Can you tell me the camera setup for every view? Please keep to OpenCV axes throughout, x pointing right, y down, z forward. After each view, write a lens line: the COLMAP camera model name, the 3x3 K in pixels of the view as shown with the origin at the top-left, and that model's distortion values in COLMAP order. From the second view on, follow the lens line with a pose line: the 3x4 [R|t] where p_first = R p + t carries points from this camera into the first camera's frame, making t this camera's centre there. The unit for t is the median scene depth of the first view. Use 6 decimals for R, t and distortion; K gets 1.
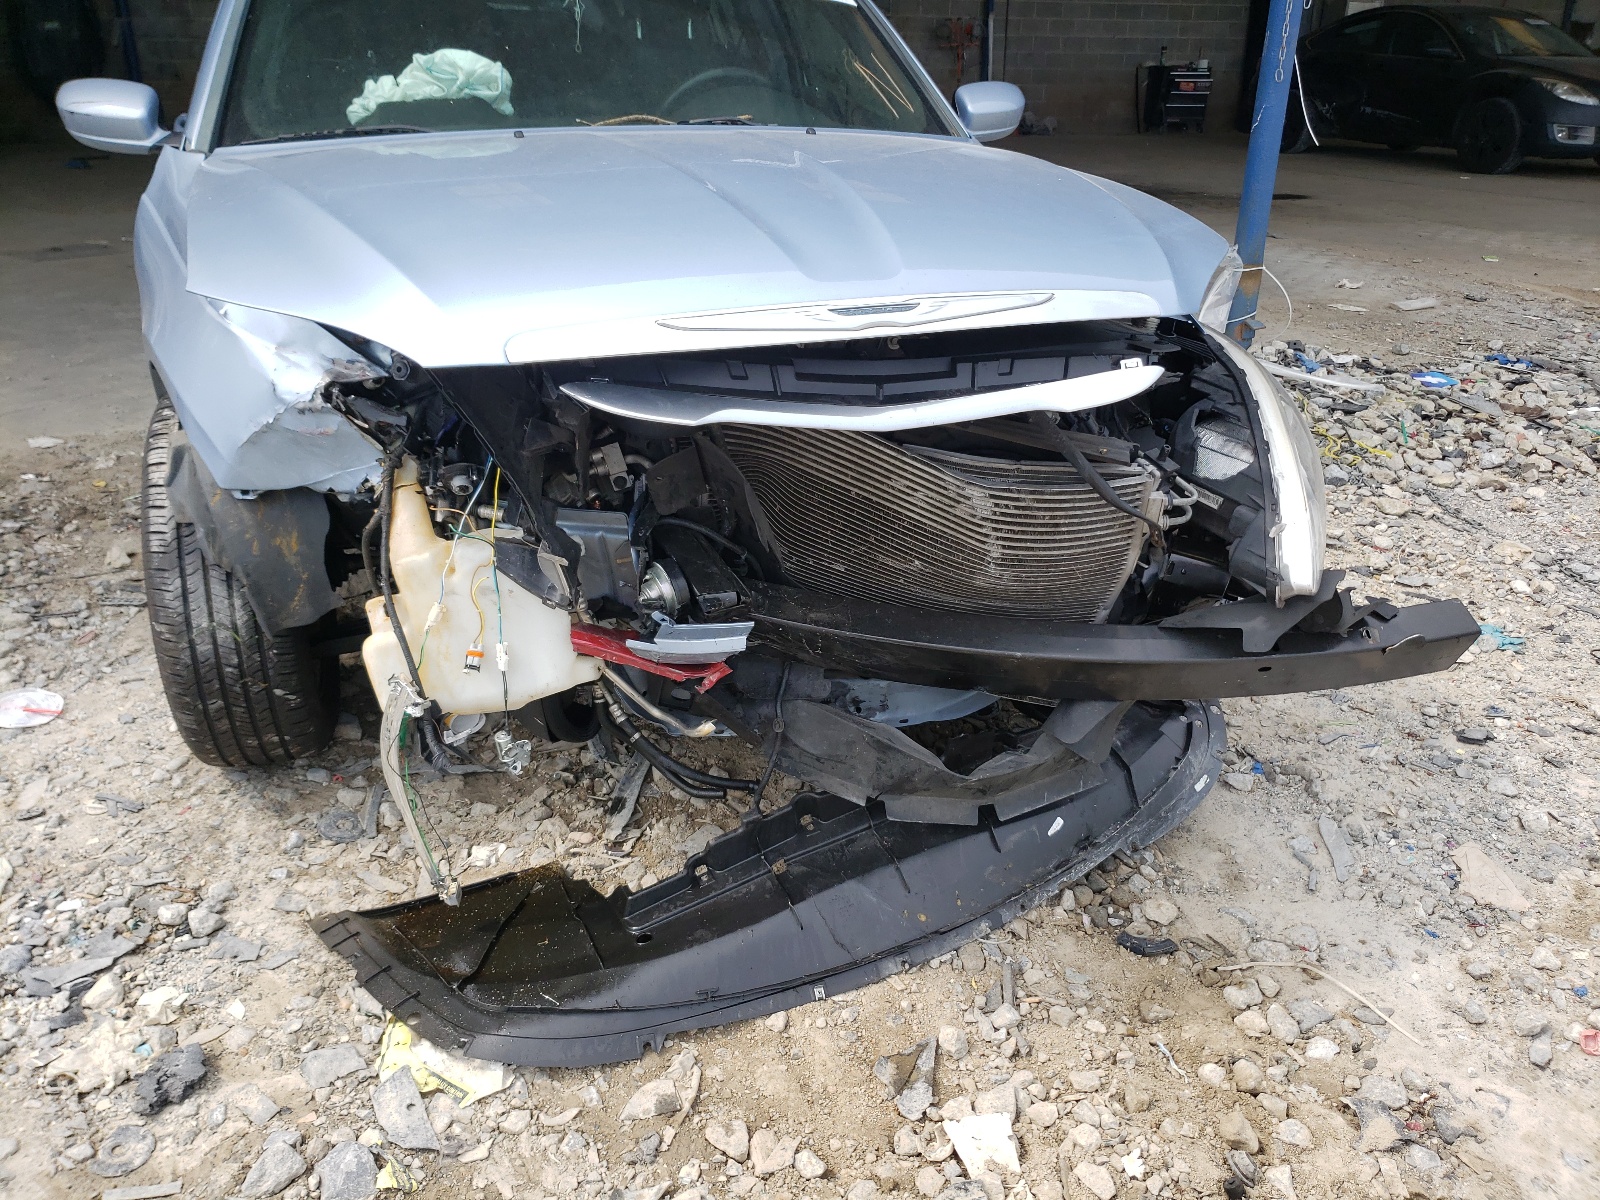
lens RADIAL K [[1249.5, 0, 800.0], [0, 1249.5, 600.0], [0, 0, 1]] dist [-0.009255, 0.004761]
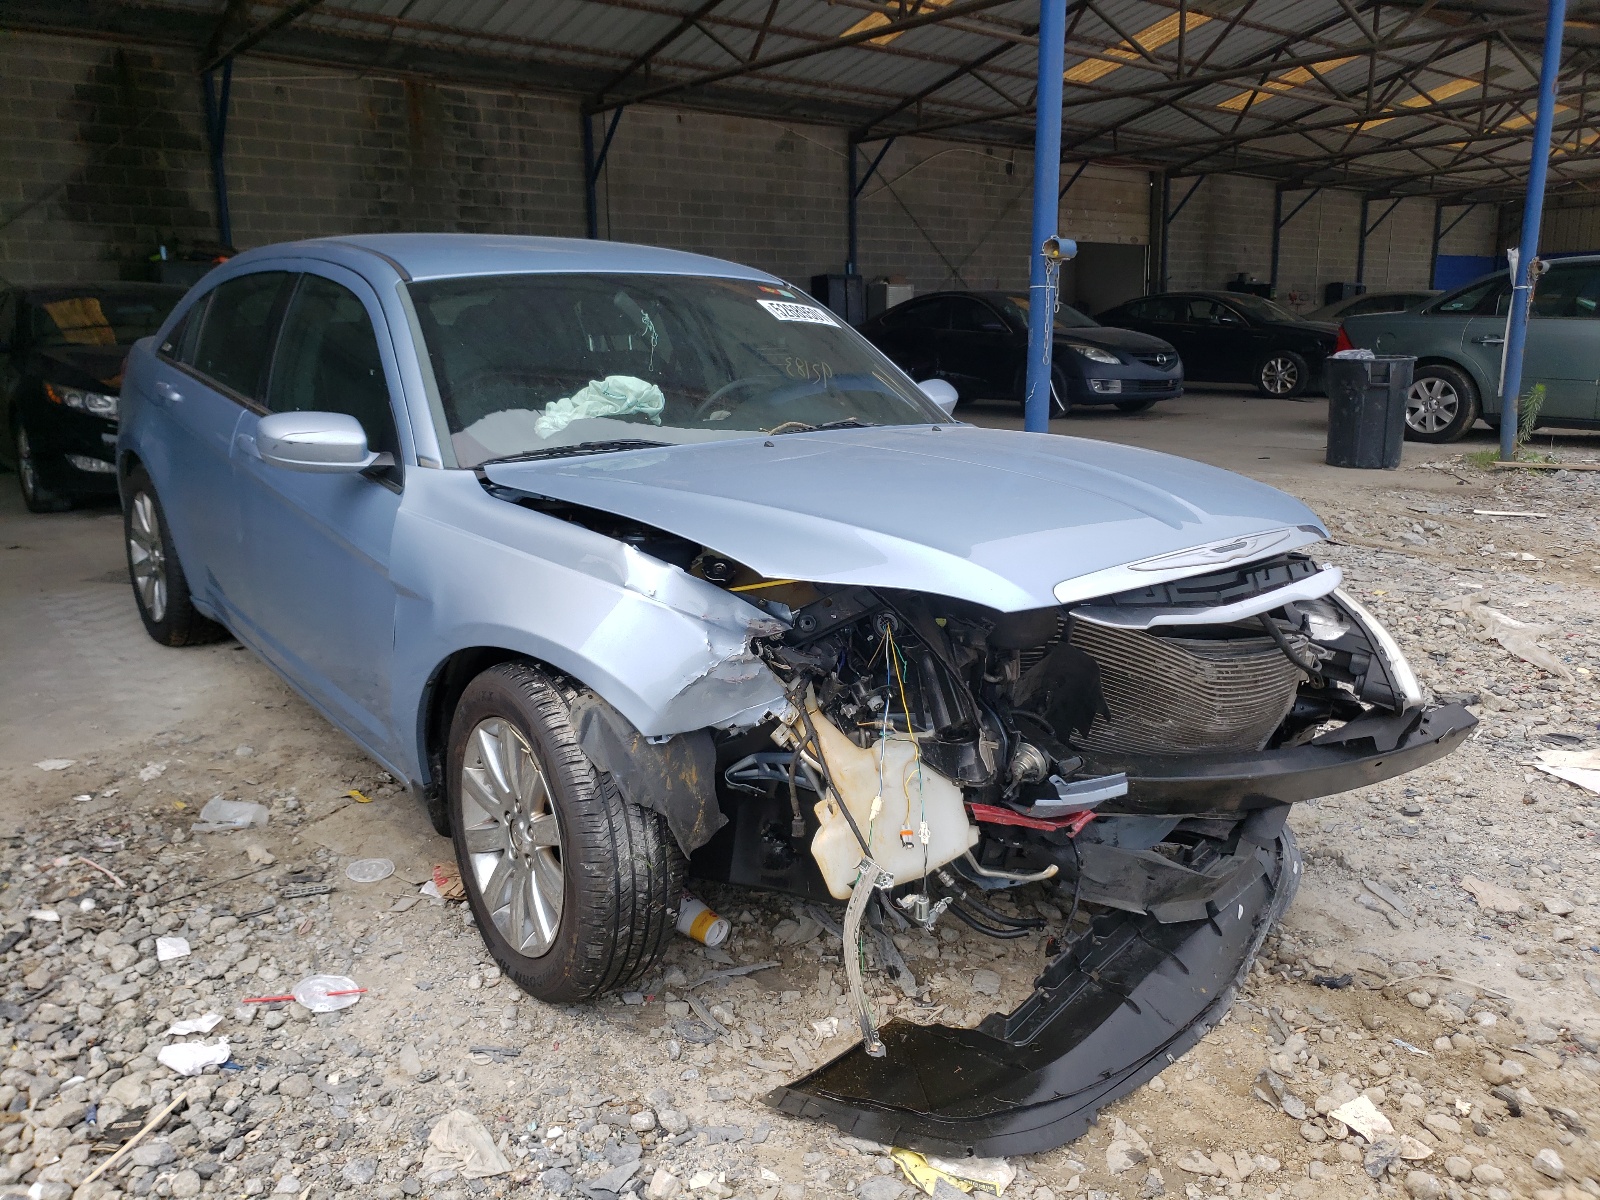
lens RADIAL K [[1249.5, 0, 800.0], [0, 1249.5, 600.0], [0, 0, 1]] dist [-0.009255, 0.004761]
pose [[0.940352, -0.095342, 0.326570, -0.687080], [0.158464, 0.972186, -0.172465, 0.012800], [-0.301043, 0.213928, 0.929305, -0.183109]]
